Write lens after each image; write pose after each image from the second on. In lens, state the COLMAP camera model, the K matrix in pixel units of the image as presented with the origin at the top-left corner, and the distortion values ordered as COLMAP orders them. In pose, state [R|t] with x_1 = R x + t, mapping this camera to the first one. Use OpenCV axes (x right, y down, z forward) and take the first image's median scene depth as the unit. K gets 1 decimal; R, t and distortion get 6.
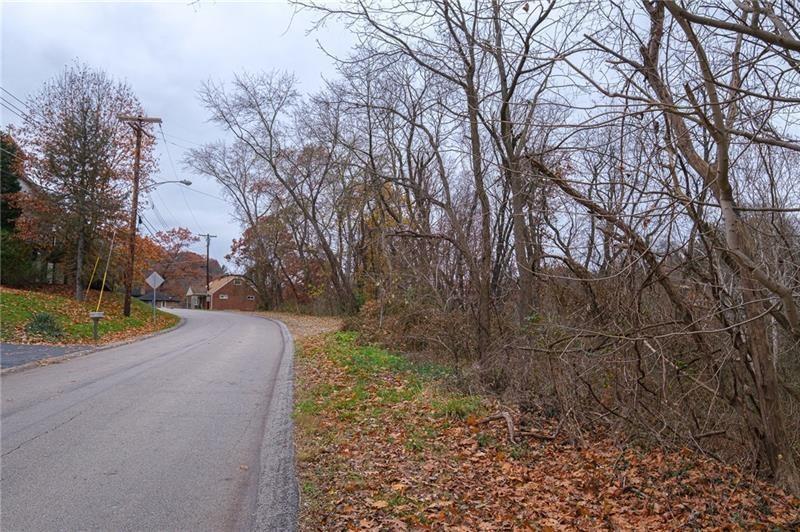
lens RADIAL K [[608.8, 0, 400.0], [0, 608.8, 266.0], [0, 0, 1]] dist [-0.004117, -0.001533]
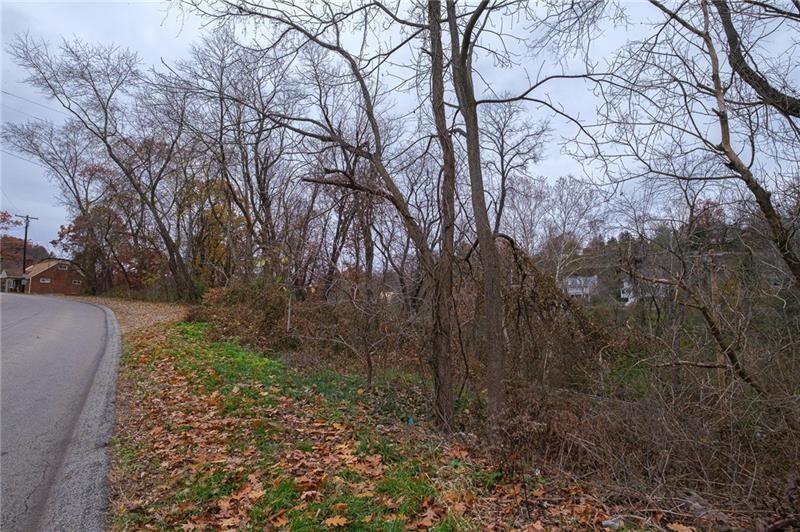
lens RADIAL K [[463.2, 0, 400.0], [0, 463.2, 266.0], [0, 0, 1]] dist [0.006361, 0.003765]
pose [[0.935486, 0.046388, 0.350305, -0.018801], [-0.046533, 0.998885, -0.008007, 0.007783], [-0.350286, -0.008810, 0.936601, 0.113348]]
